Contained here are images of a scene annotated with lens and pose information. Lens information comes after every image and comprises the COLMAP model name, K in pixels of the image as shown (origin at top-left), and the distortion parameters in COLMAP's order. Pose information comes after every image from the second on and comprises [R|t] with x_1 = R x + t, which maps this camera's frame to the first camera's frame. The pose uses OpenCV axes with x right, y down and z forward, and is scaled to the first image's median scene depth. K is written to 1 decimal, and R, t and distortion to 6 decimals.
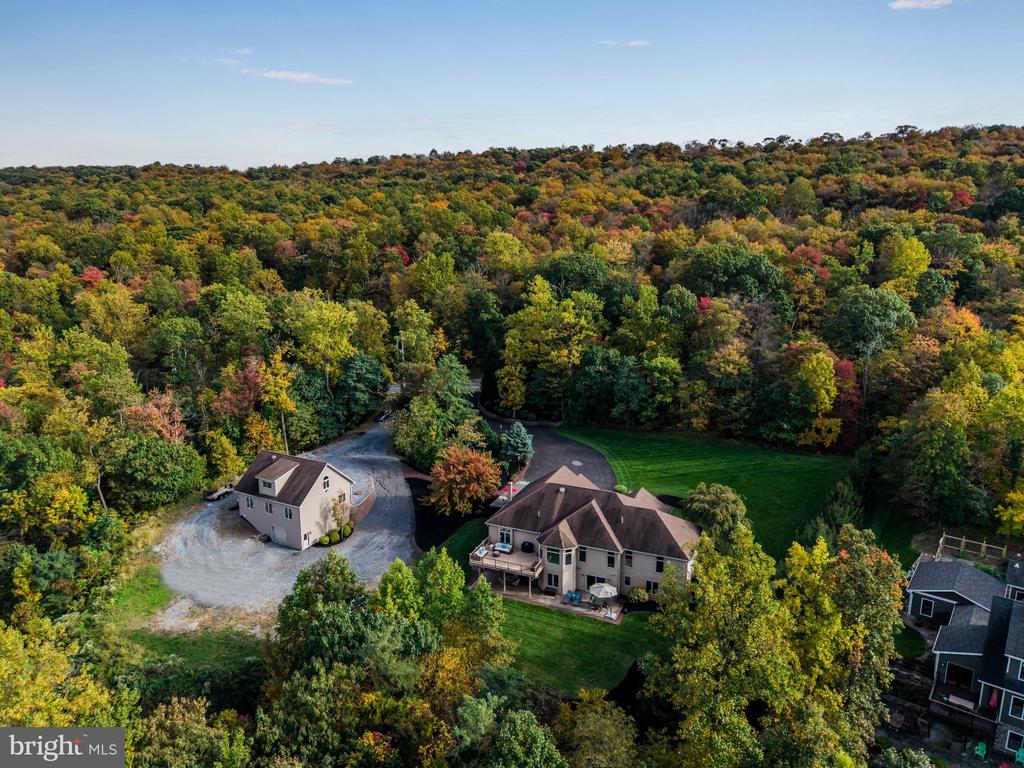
lens RADIAL K [[690.6, 0, 510.9], [0, 690.6, 384.1], [0, 0, 1]] dist [0.021104, -0.020773]
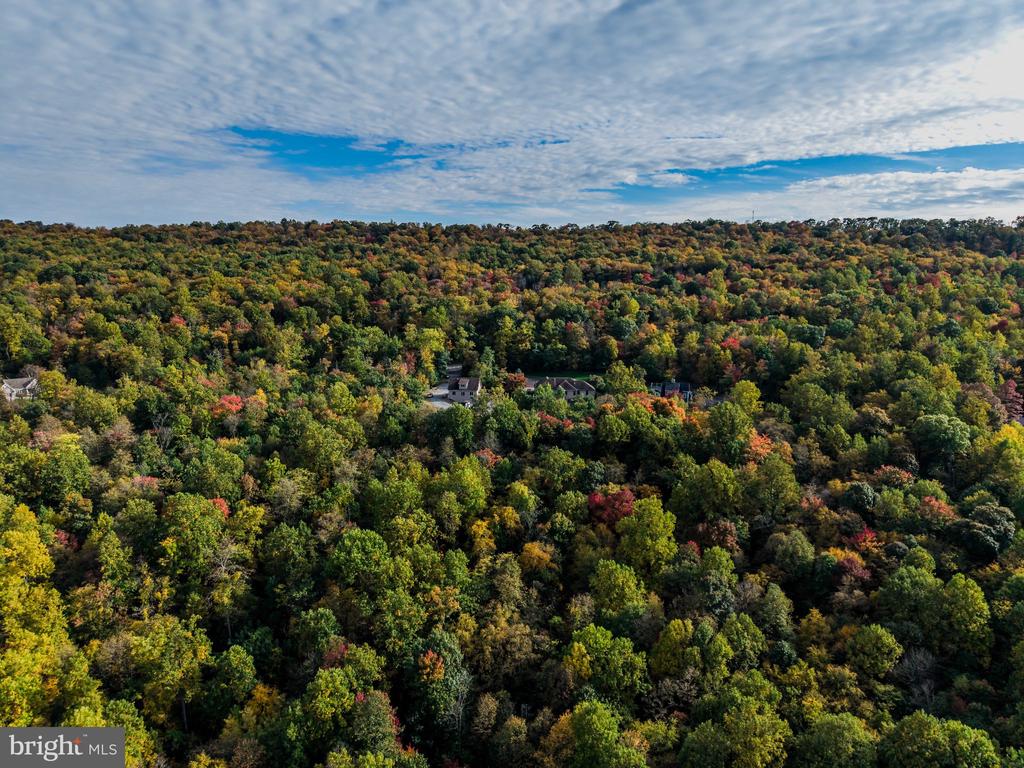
lens RADIAL K [[690.6, 0, 510.4], [0, 690.6, 387.6], [0, 0, 1]] dist [0.021104, -0.020773]
pose [[0.930396, -0.060311, 0.361559, -0.931508], [0.077668, 0.996411, -0.033653, 0.200969], [-0.358232, 0.059392, 0.931742, -1.424476]]
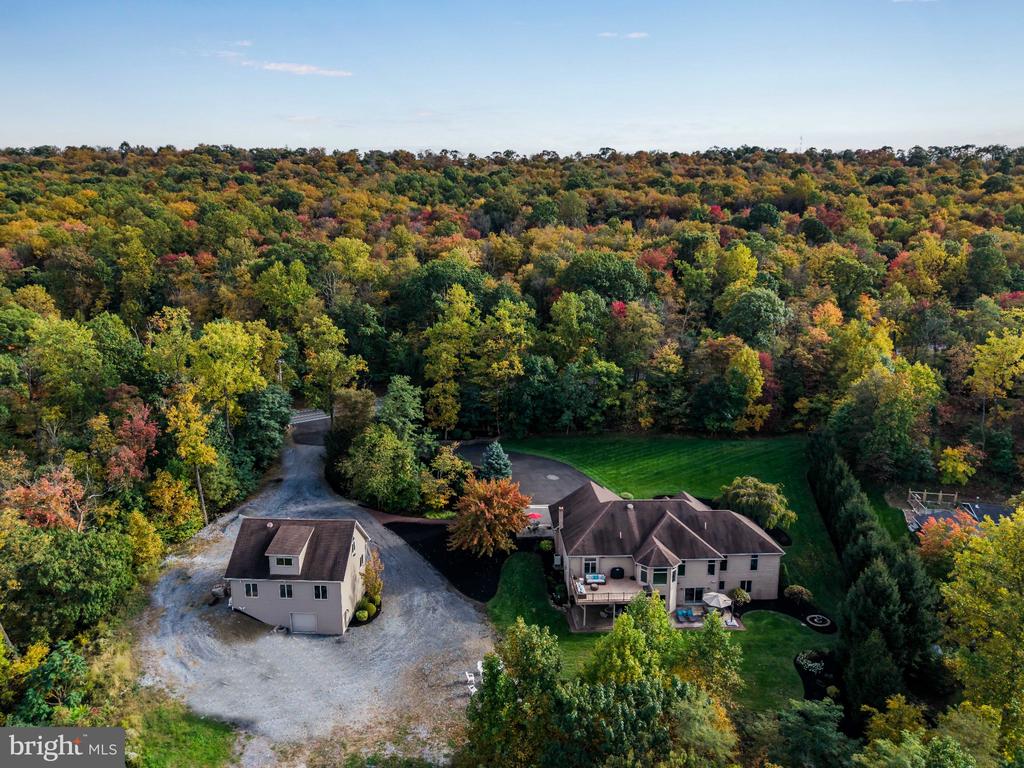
lens RADIAL K [[690.6, 0, 511.7], [0, 690.6, 375.4], [0, 0, 1]] dist [0.021104, -0.020773]
pose [[0.900652, -0.081302, 0.426867, -0.321997], [0.090579, 0.995888, -0.001435, -0.027970], [-0.424995, 0.039958, 0.904313, 0.135182]]
